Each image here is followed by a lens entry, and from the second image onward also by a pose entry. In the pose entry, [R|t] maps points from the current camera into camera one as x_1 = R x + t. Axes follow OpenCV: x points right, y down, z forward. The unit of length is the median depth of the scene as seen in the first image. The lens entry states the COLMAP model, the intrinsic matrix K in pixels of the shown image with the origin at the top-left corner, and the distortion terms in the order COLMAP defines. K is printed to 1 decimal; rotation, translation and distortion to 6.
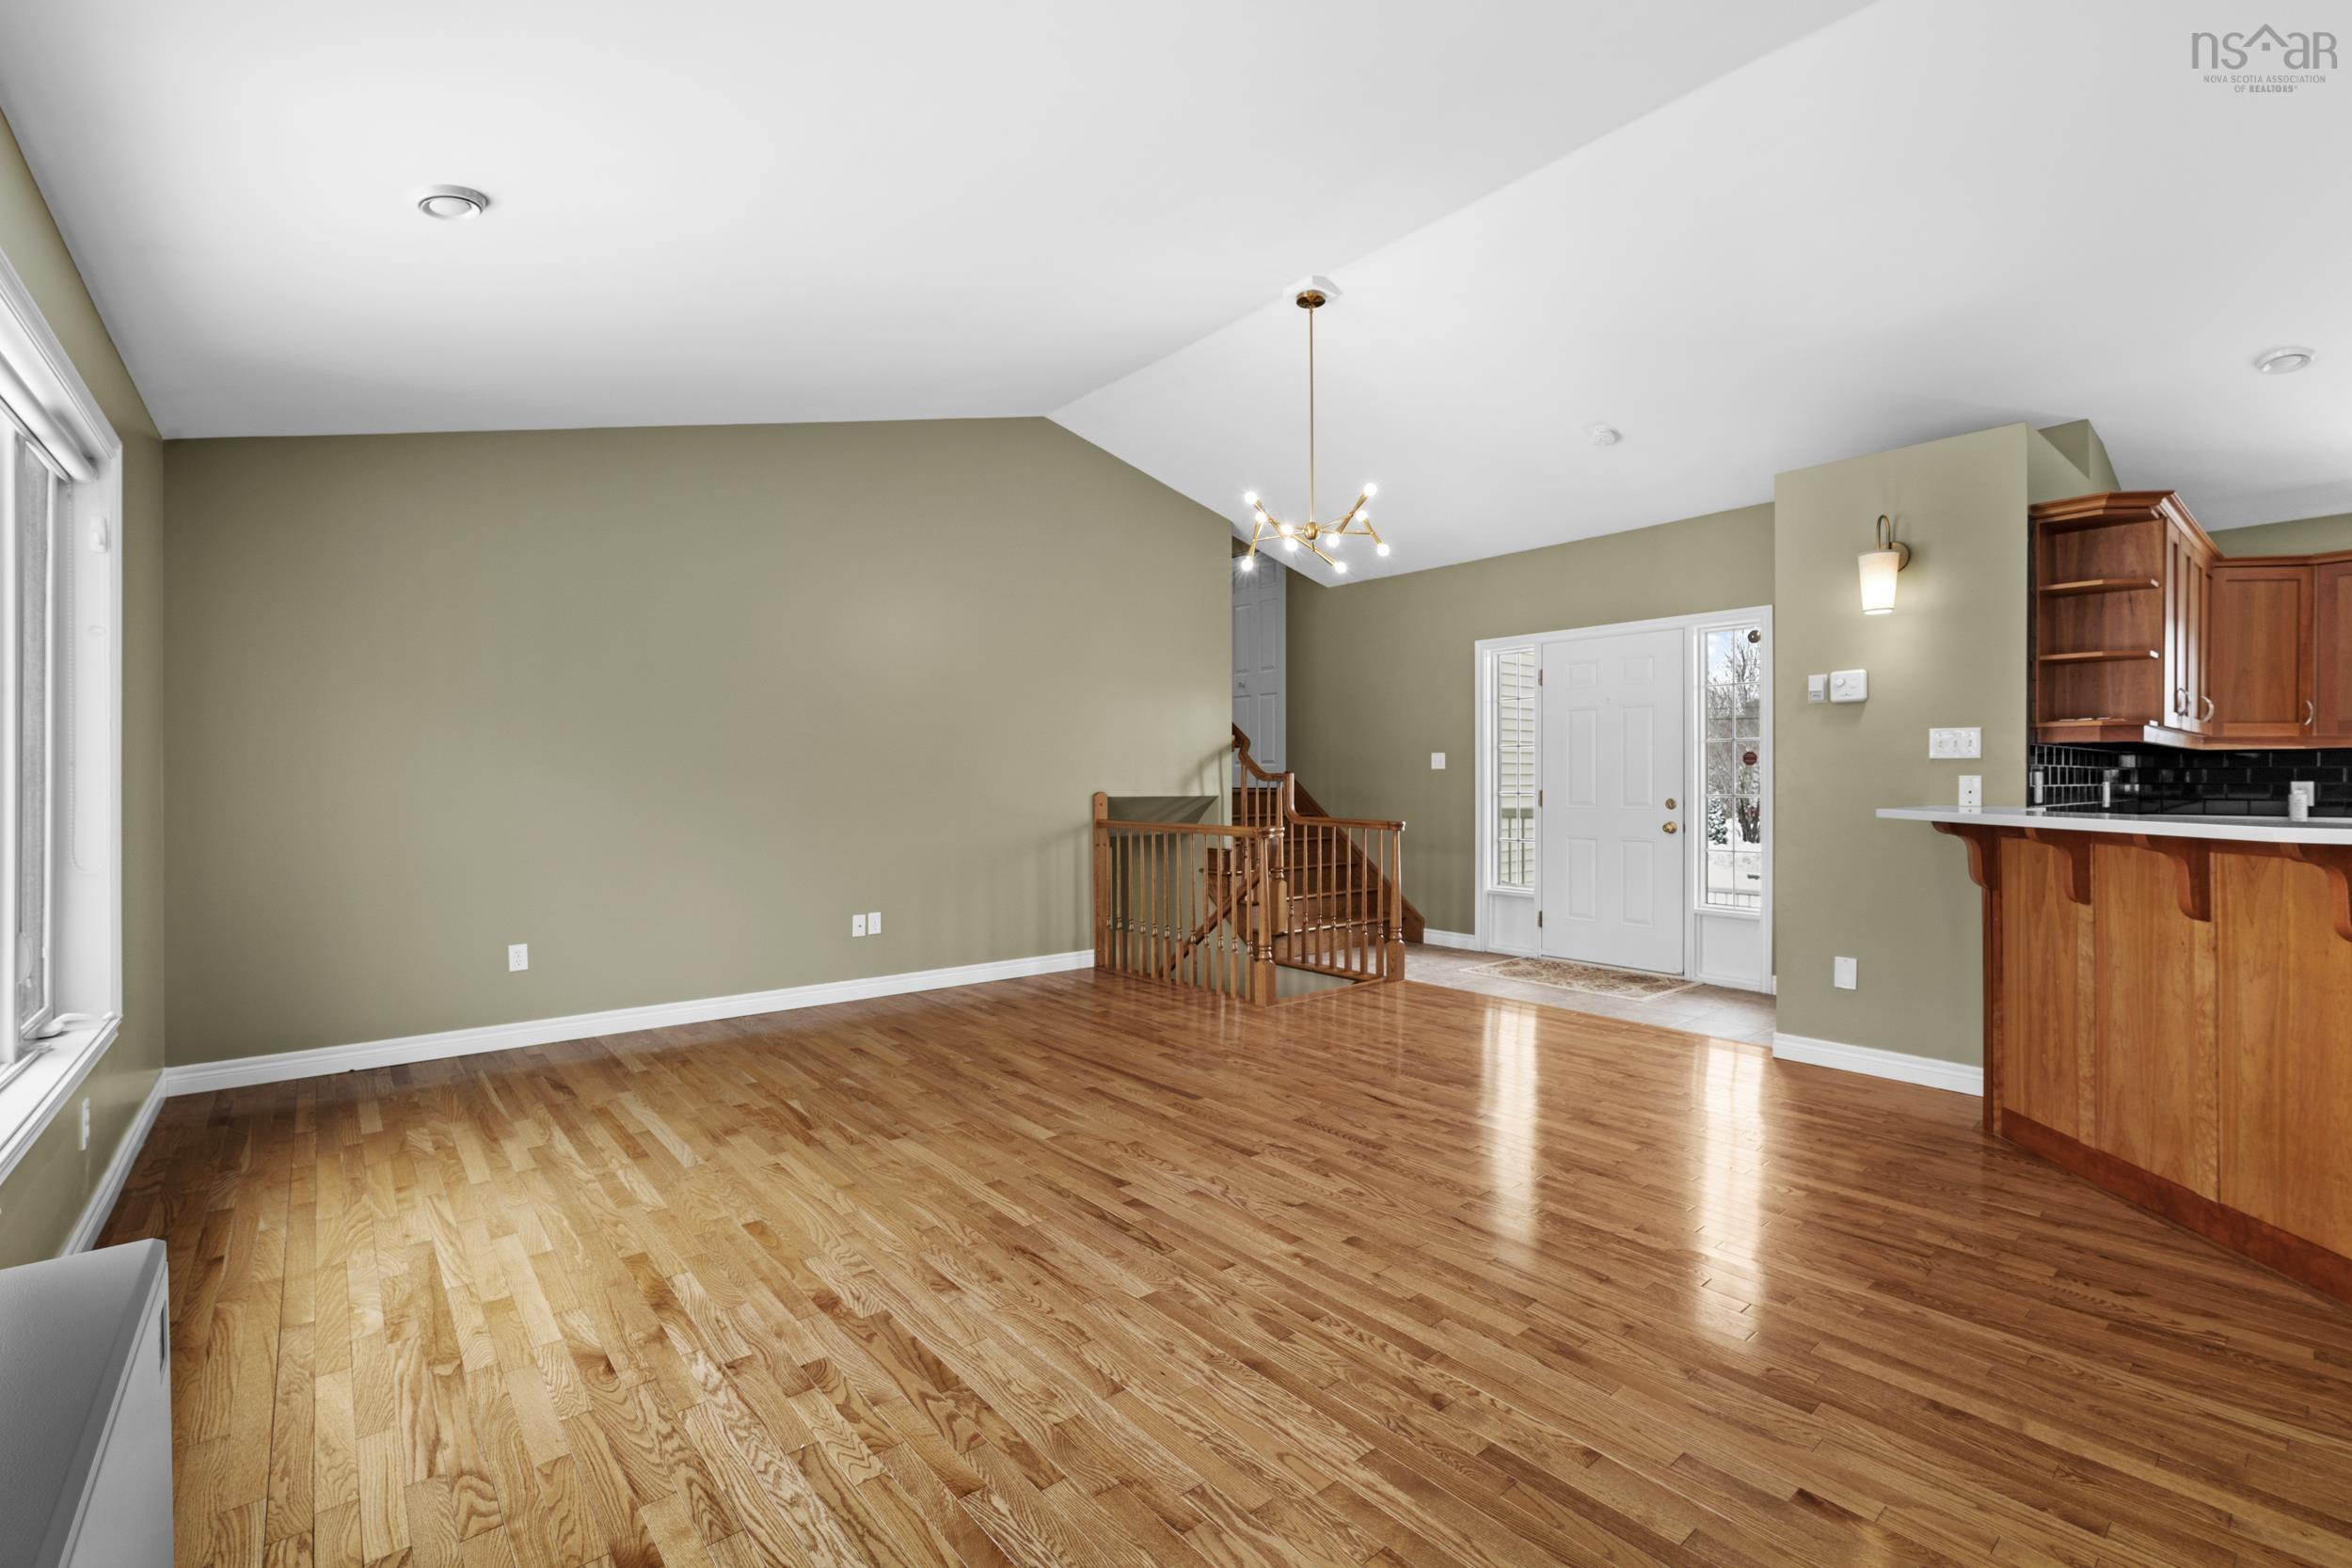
lens RADIAL K [[1029.0, 0, 1178.0], [0, 1029.0, 785.5], [0, 0, 1]] dist [-0.000582, 0.000165]
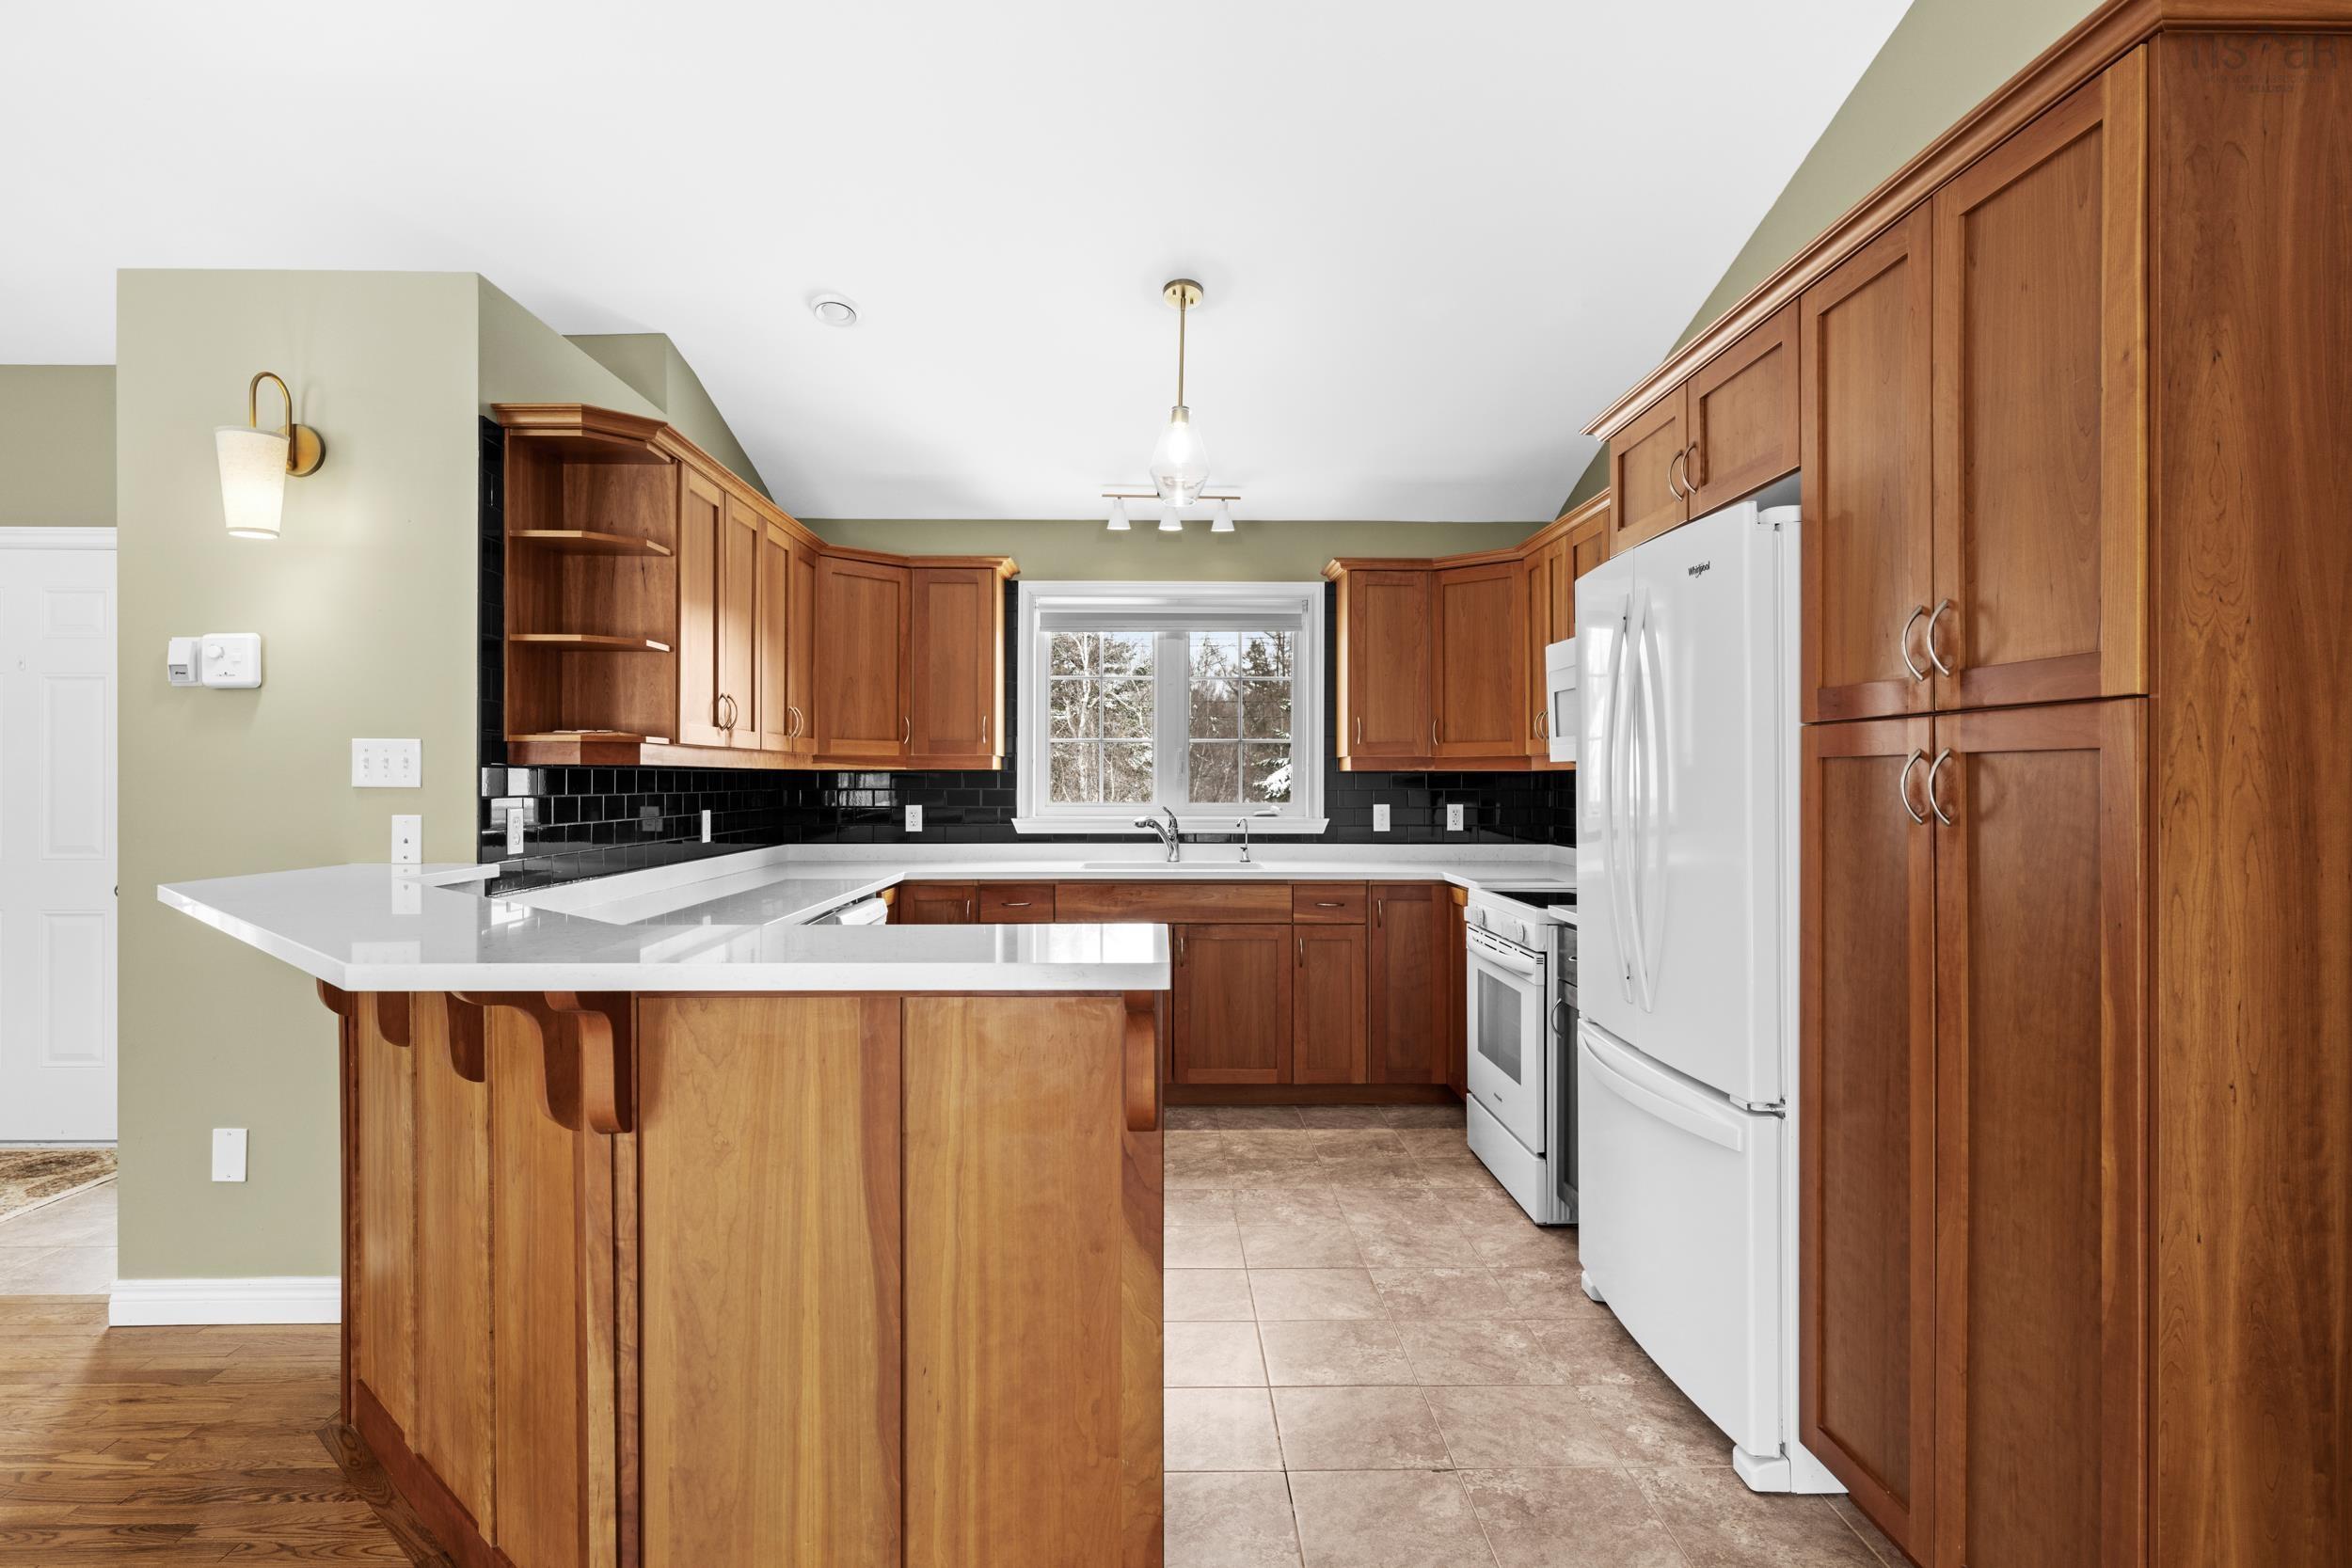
lens RADIAL K [[1248.6, 0, 1176.6], [0, 1248.6, 777.5], [0, 0, 1]] dist [-0.000266, 0.000282]
pose [[0.624629, 0.003226, 0.780915, 0.488536], [0.001855, 0.999983, -0.005615, -0.028613], [-0.780920, 0.004956, 0.624612, 0.161869]]
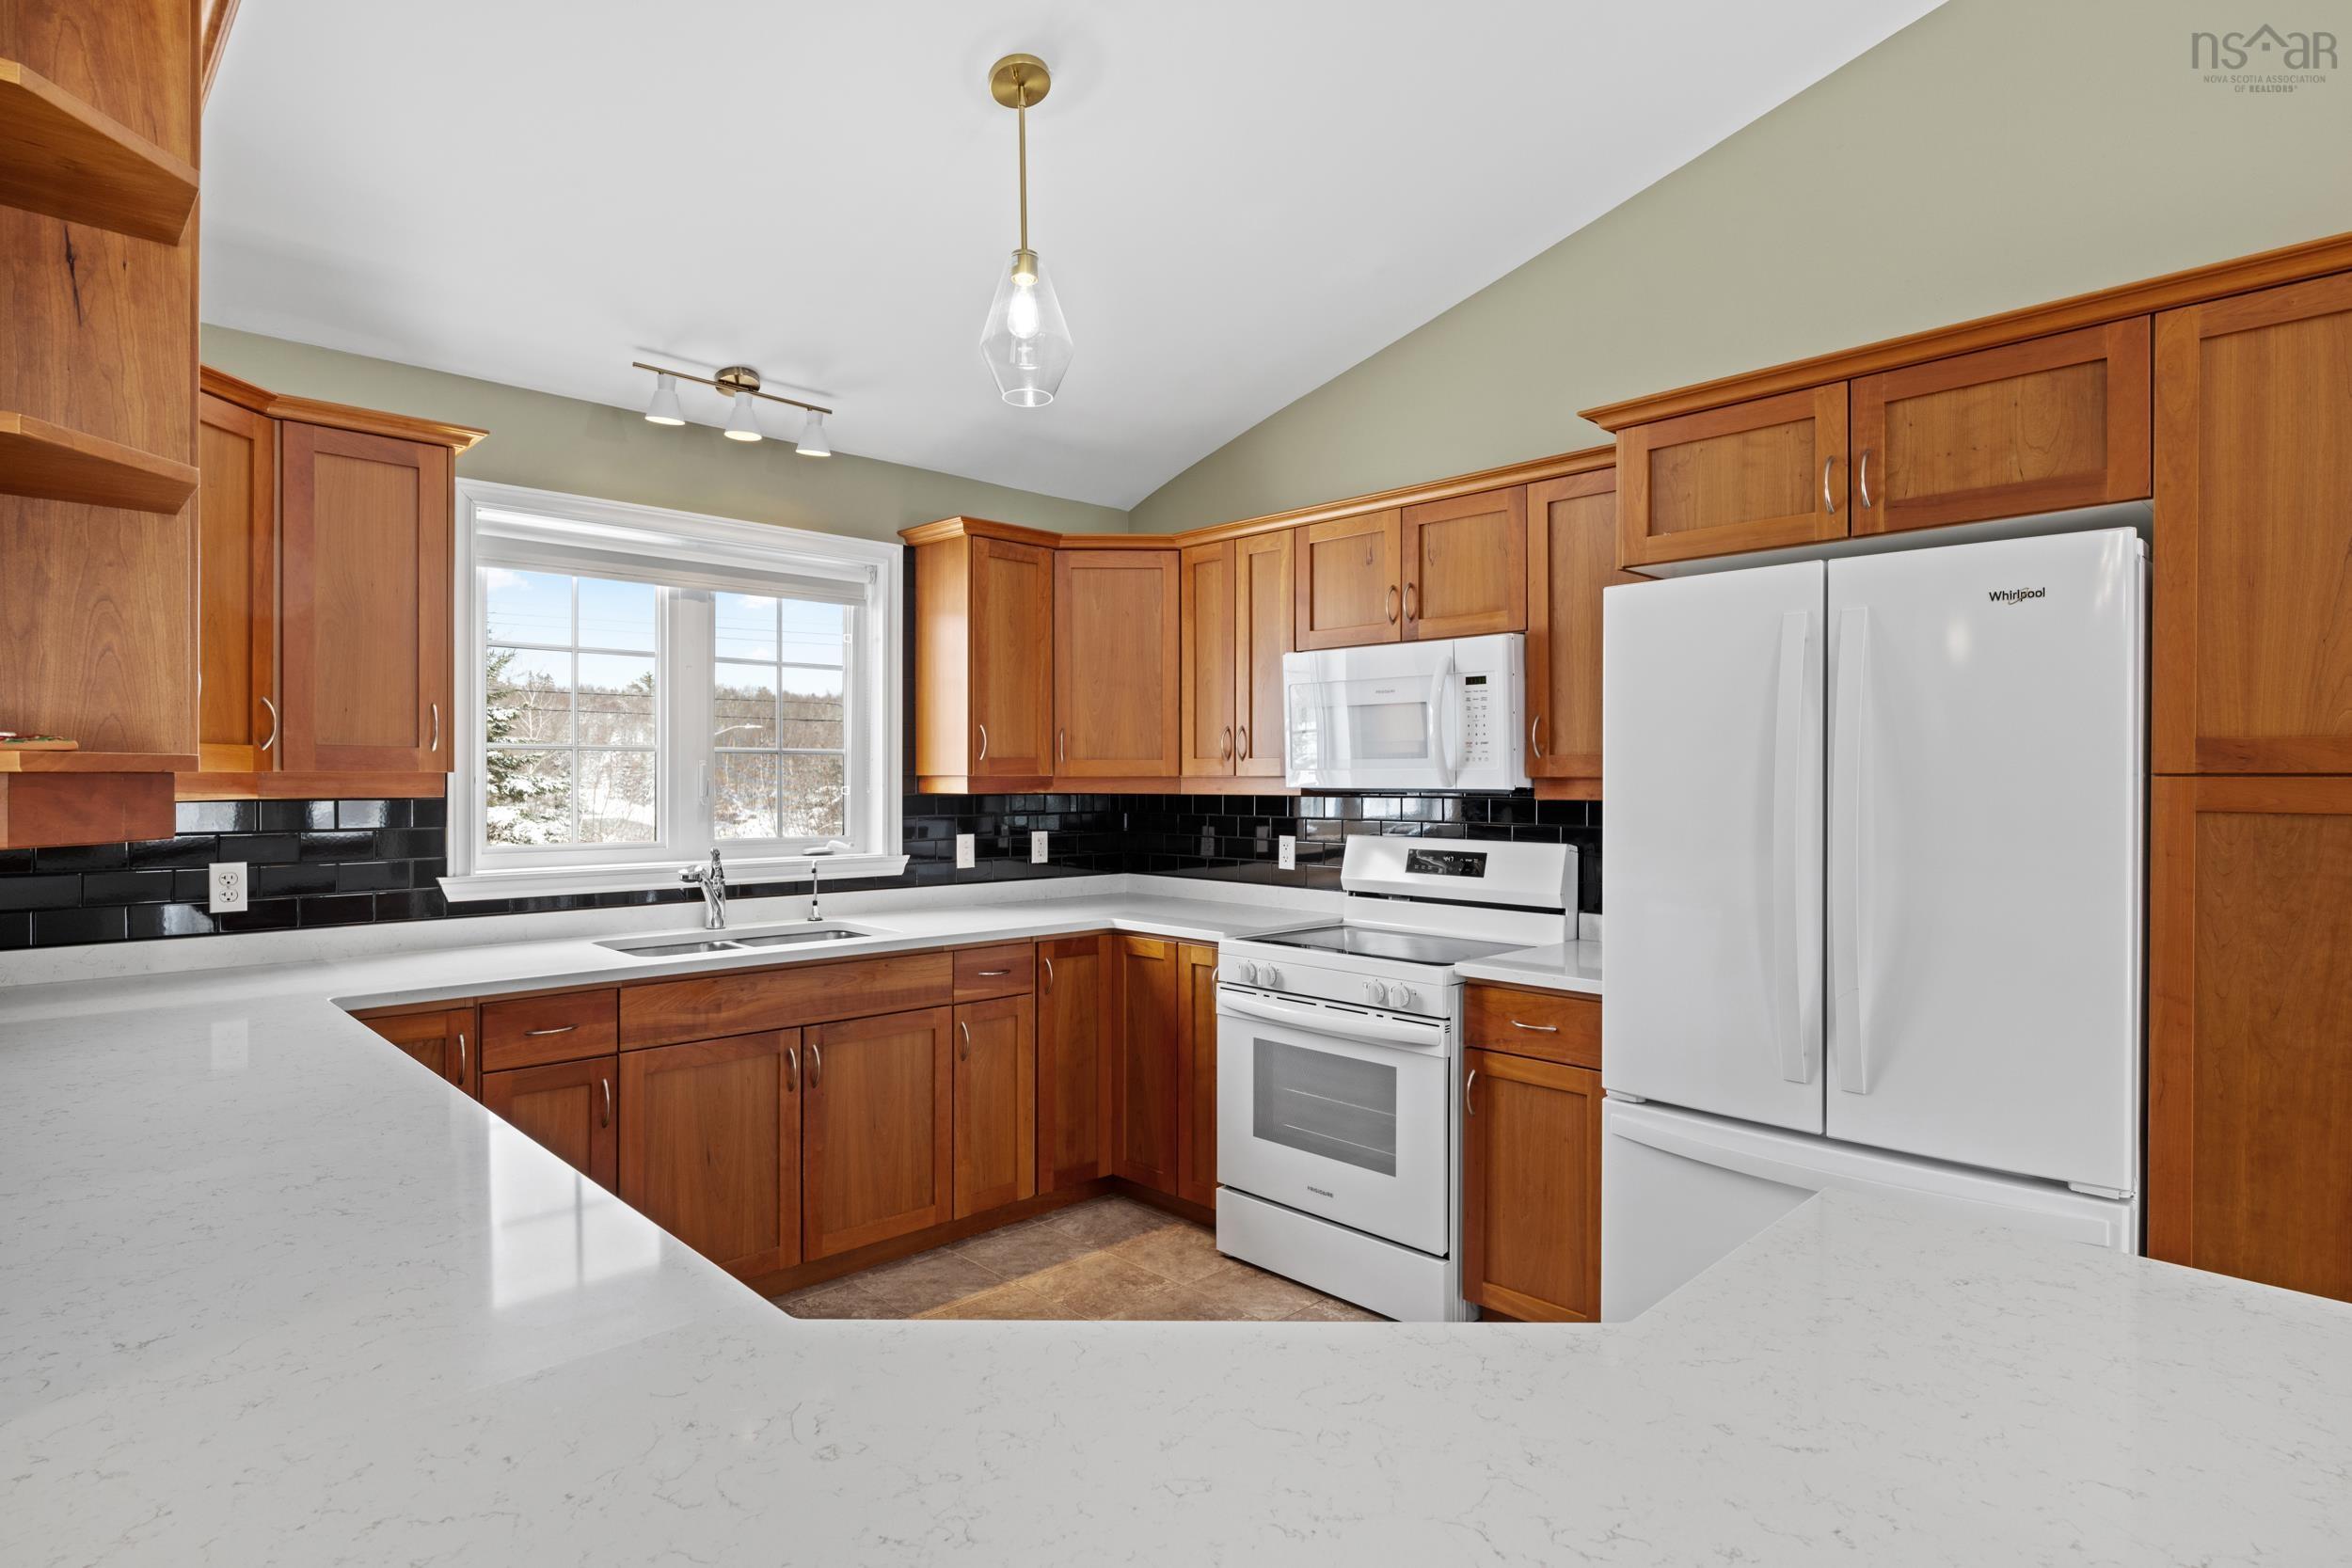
lens RADIAL K [[1221.5, 0, 1176.7], [0, 1221.5, 788.4], [0, 0, 1]] dist [-0.006501, -0.000819]
pose [[-0.071152, -0.006803, 0.997442, 0.632818], [0.001876, 0.999974, 0.006954, -0.055498], [-0.997464, 0.002366, -0.071137, 0.778507]]
